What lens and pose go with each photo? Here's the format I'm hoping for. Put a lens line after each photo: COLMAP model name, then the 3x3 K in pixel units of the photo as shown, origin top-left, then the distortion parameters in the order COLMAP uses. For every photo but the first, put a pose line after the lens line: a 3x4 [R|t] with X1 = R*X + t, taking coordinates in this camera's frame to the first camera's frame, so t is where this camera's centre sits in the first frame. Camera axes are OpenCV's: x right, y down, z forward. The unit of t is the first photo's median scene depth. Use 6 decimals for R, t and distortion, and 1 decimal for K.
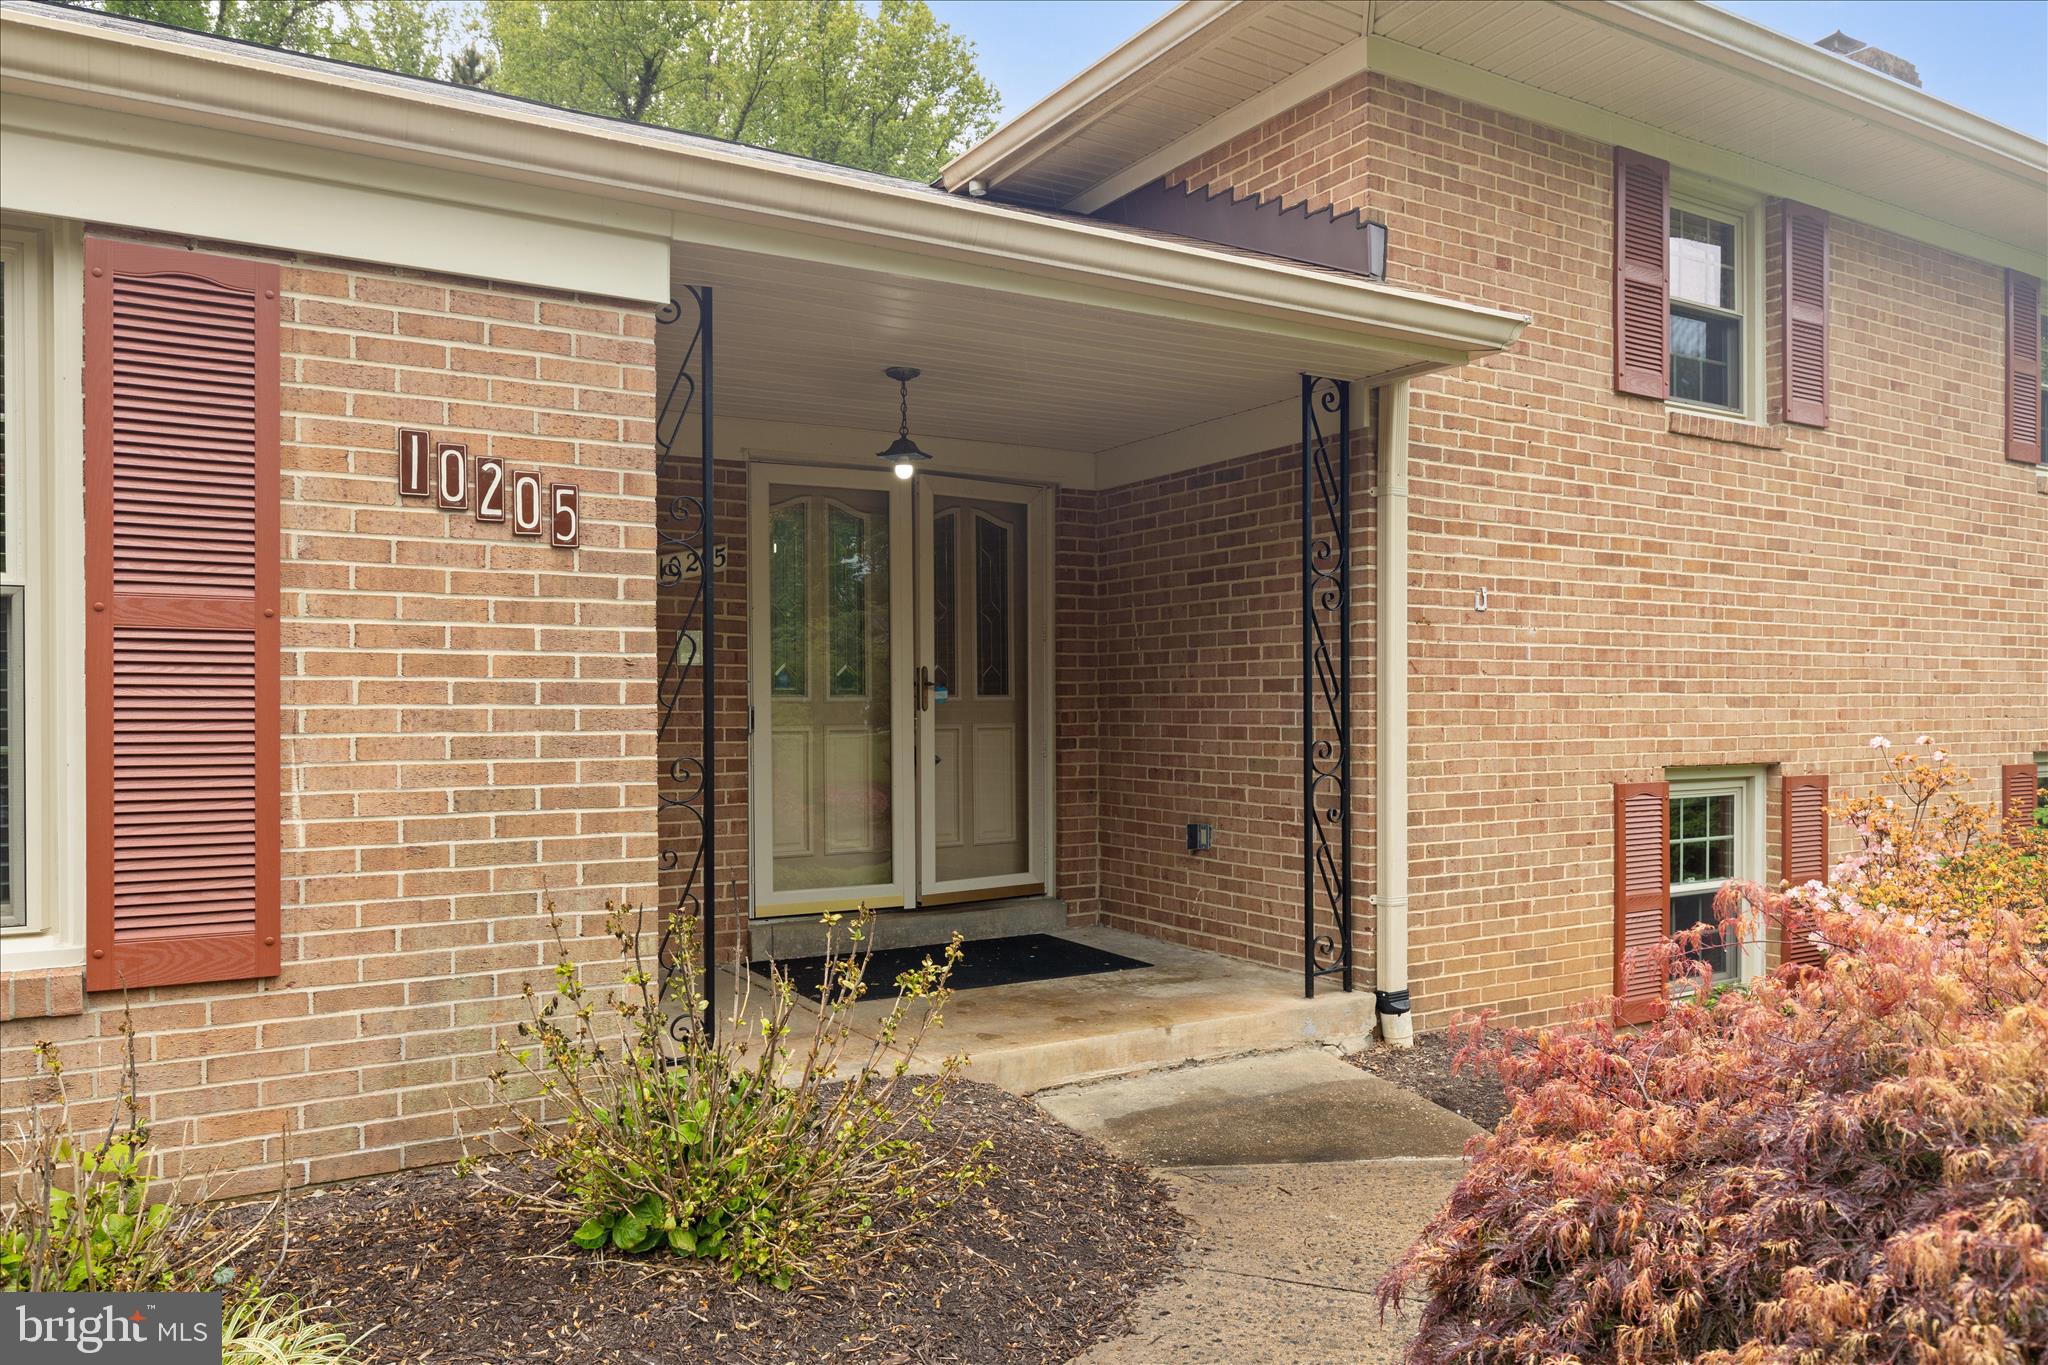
lens RADIAL K [[1491.6, 0, 1031.6], [0, 1491.6, 709.0], [0, 0, 1]] dist [-0.000663, -0.000775]
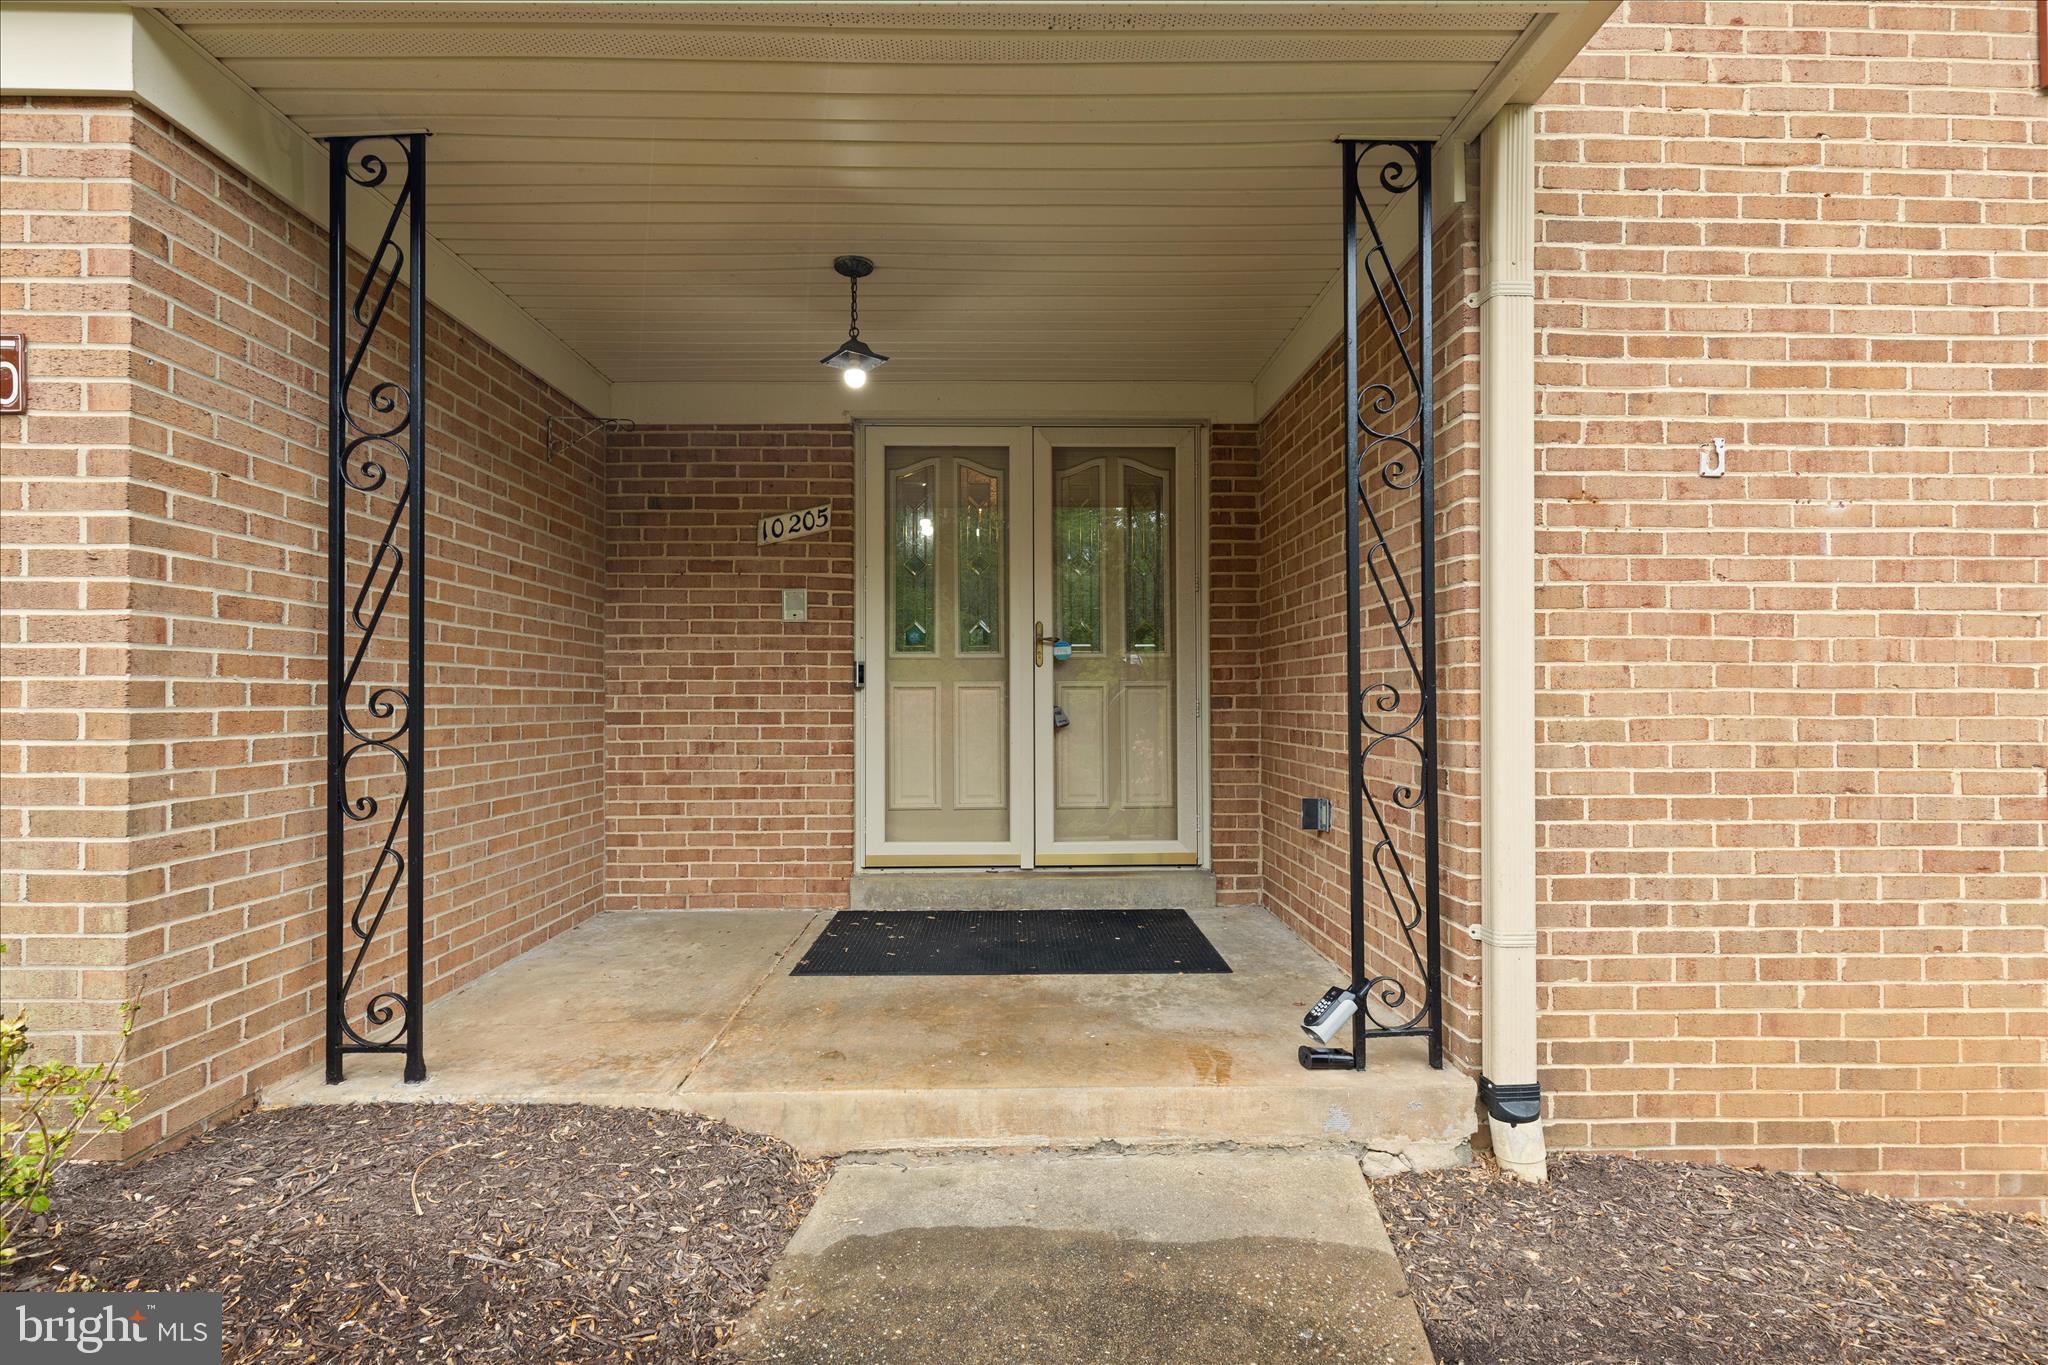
lens RADIAL K [[945.3, 0, 1032.3], [0, 945.3, 691.3], [0, 0, 1]] dist [0.004526, -0.000856]
pose [[0.859213, -0.004366, -0.511599, 0.273147], [-0.002925, 0.999905, -0.013445, 0.030105], [0.511609, 0.013048, 0.859119, 0.548637]]
